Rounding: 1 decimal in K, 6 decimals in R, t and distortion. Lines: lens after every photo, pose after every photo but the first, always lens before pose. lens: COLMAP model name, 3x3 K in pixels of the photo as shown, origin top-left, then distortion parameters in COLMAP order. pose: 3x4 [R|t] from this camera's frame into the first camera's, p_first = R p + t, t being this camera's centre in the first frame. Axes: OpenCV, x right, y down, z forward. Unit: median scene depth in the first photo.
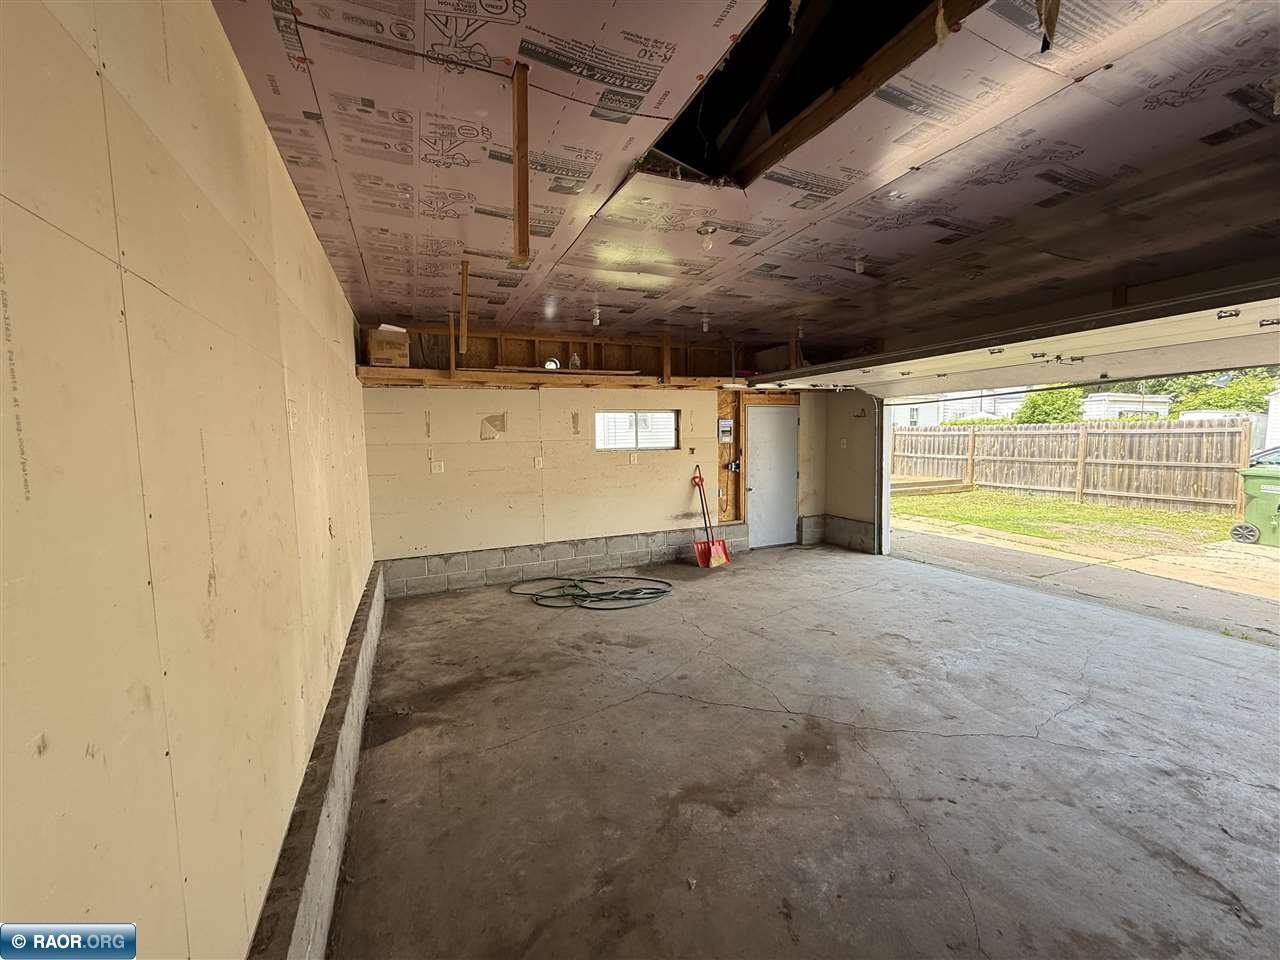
lens RADIAL K [[506.7, 0, 638.4], [0, 506.7, 478.7], [0, 0, 1]] dist [-0.001296, -0.000013]
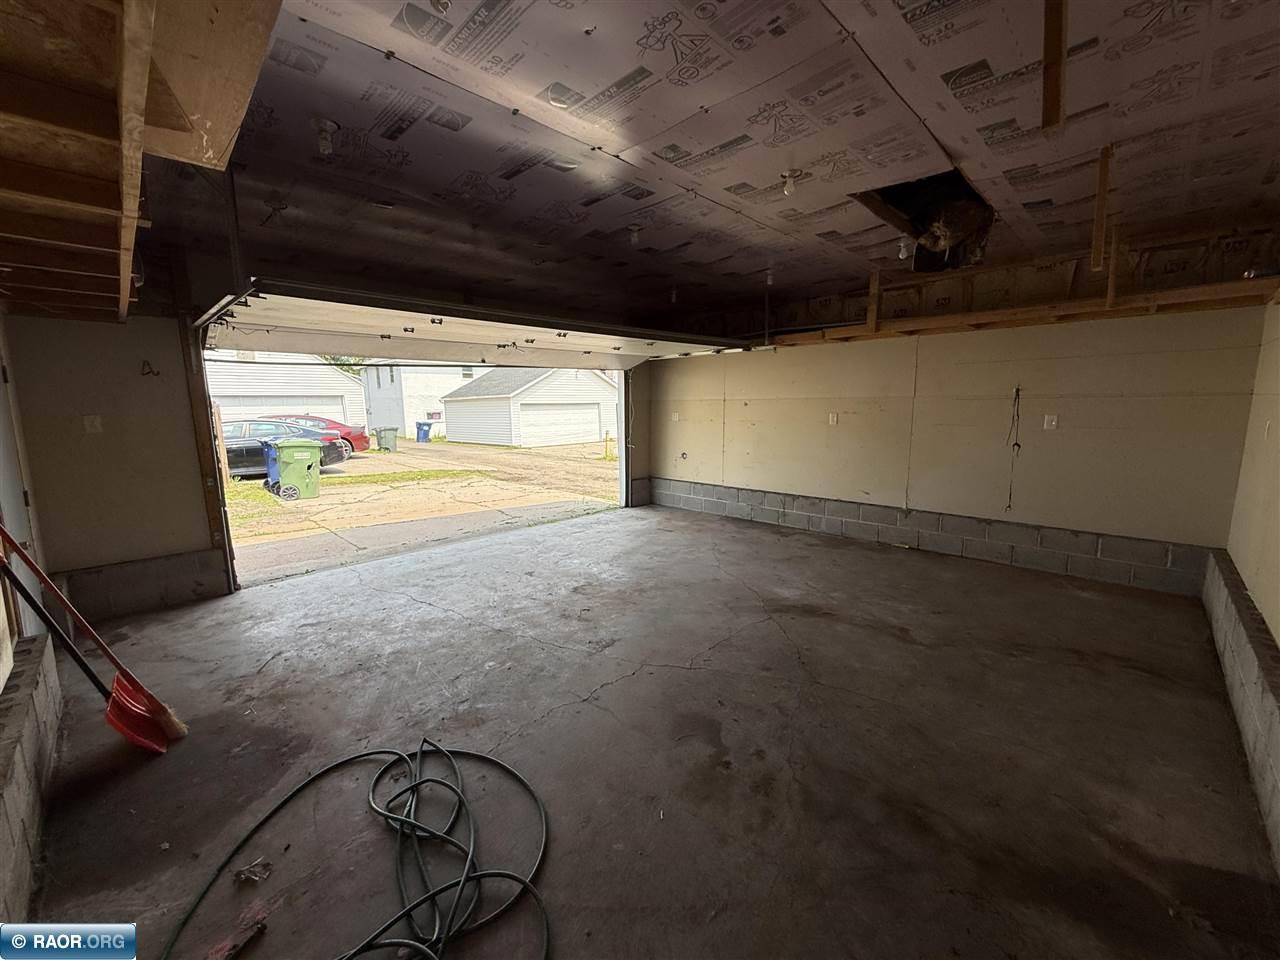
lens RADIAL K [[506.7, 0, 638.4], [0, 506.7, 478.7], [0, 0, 1]] dist [-0.001296, -0.000013]
pose [[-0.357912, -0.112841, 0.926912, -0.529854], [0.096571, 0.982875, 0.156944, -0.079525], [-0.928748, 0.145685, -0.340885, 1.257957]]
